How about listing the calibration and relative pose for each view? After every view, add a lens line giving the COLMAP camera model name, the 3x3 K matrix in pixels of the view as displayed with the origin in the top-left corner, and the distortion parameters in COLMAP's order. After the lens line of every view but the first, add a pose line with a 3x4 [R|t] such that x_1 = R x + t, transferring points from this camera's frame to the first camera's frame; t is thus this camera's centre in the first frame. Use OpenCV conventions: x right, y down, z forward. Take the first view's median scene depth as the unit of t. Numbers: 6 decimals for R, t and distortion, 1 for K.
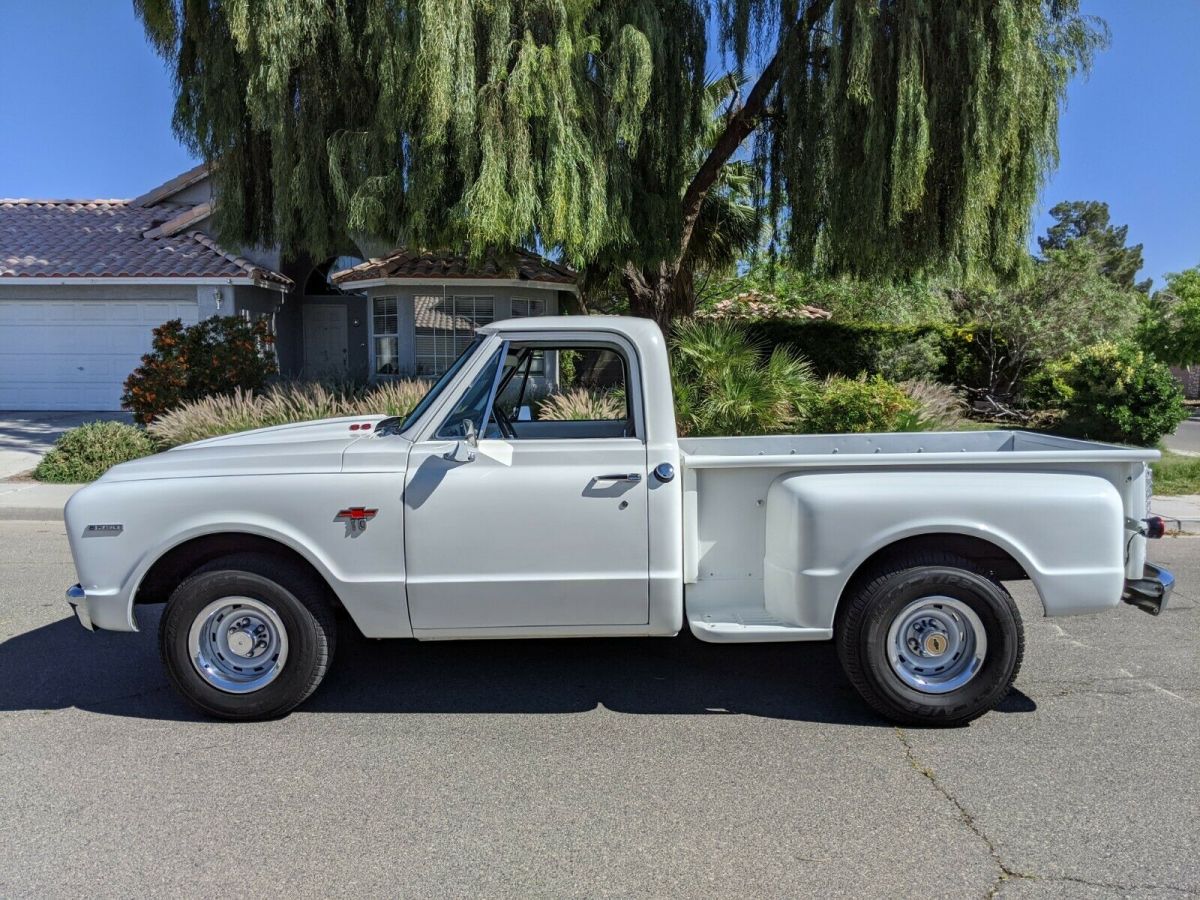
lens RADIAL K [[975.5, 0, 598.1], [0, 975.5, 456.5], [0, 0, 1]] dist [0.051313, -0.091168]
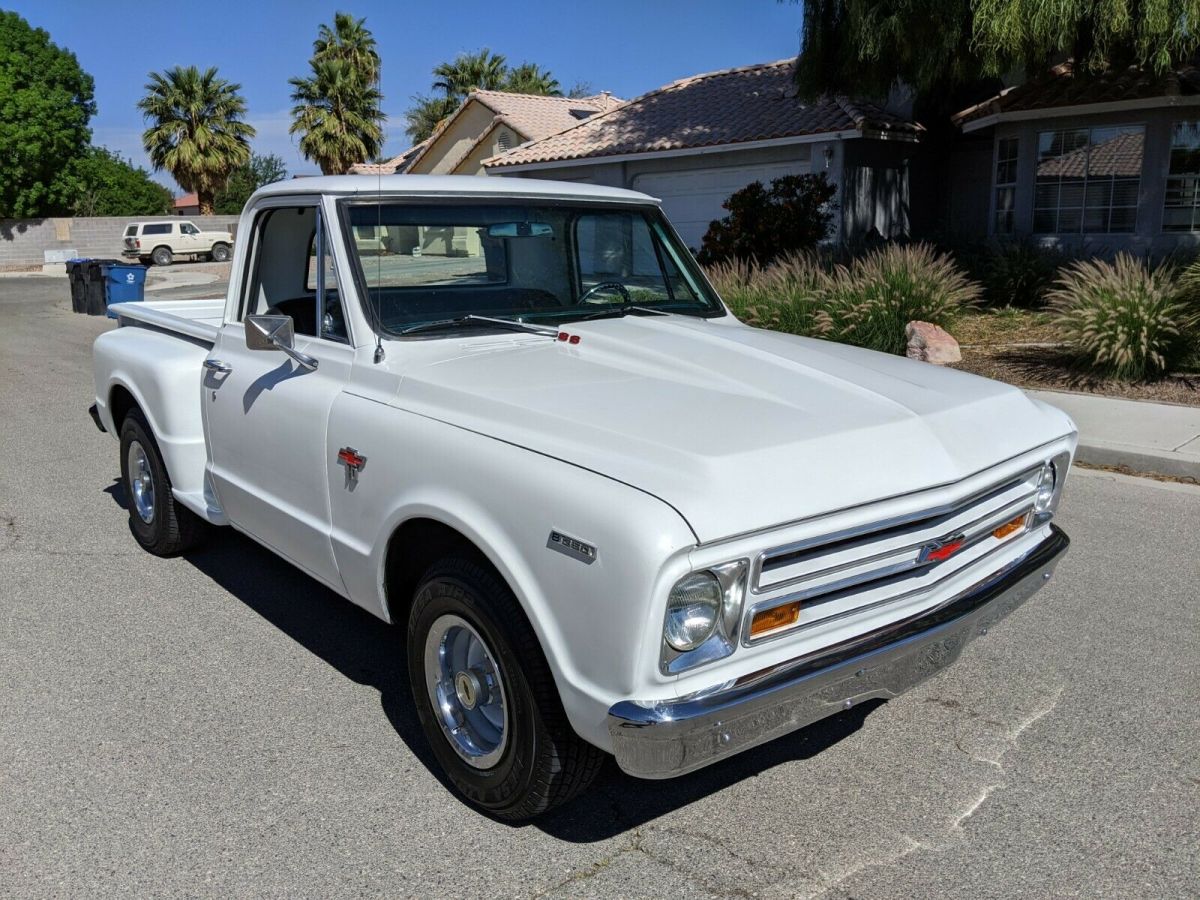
lens RADIAL K [[975.5, 0, 586.0], [0, 975.5, 456.5], [0, 0, 1]] dist [0.051313, -0.091168]
pose [[0.679121, 0.143037, -0.719954, 0.238813], [-0.040508, 0.986638, 0.157811, -0.021562], [0.732907, -0.078009, 0.675841, 0.237167]]
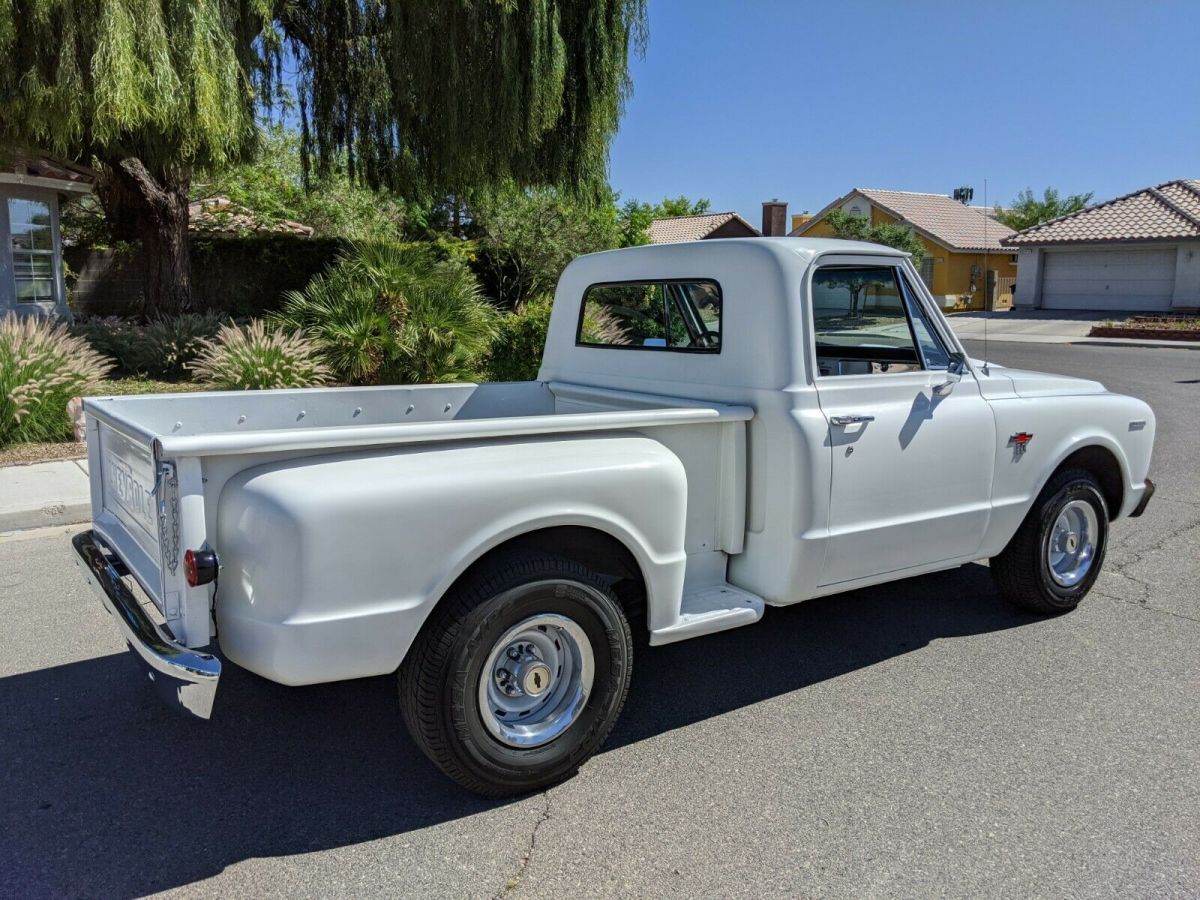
lens RADIAL K [[975.5, 0, 594.4], [0, 975.5, 456.7], [0, 0, 1]] dist [0.051313, -0.091168]
pose [[0.785173, -0.118872, 0.607760, -0.298693], [0.067925, 0.992014, 0.106274, -0.022624], [-0.615539, -0.042161, 0.786978, 0.172889]]
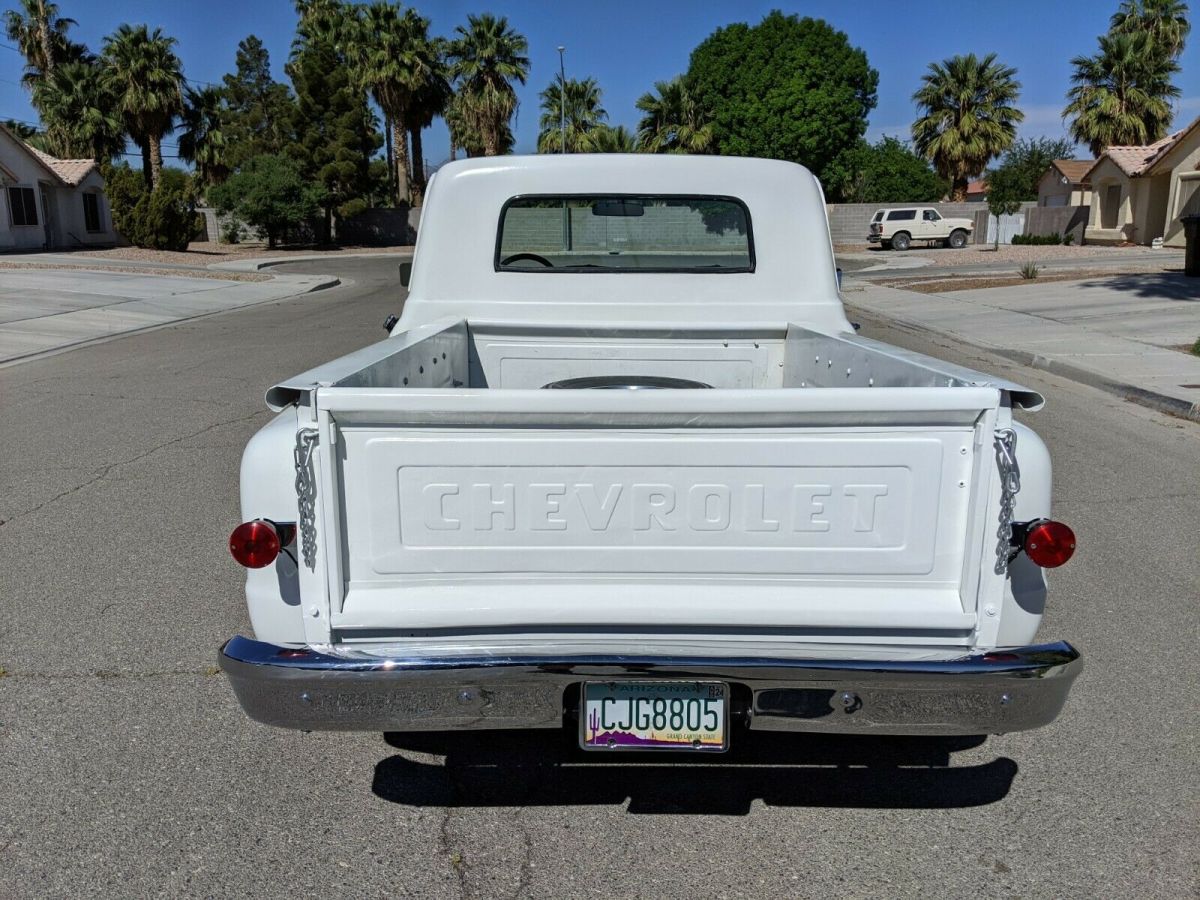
lens RADIAL K [[975.5, 0, 607.1], [0, 975.5, 465.1], [0, 0, 1]] dist [0.051313, -0.091168]
pose [[0.008763, 0.227679, -0.973697, 0.352013], [-0.089168, 0.970033, 0.226020, -0.029163], [0.995978, 0.084842, 0.028802, 0.396013]]
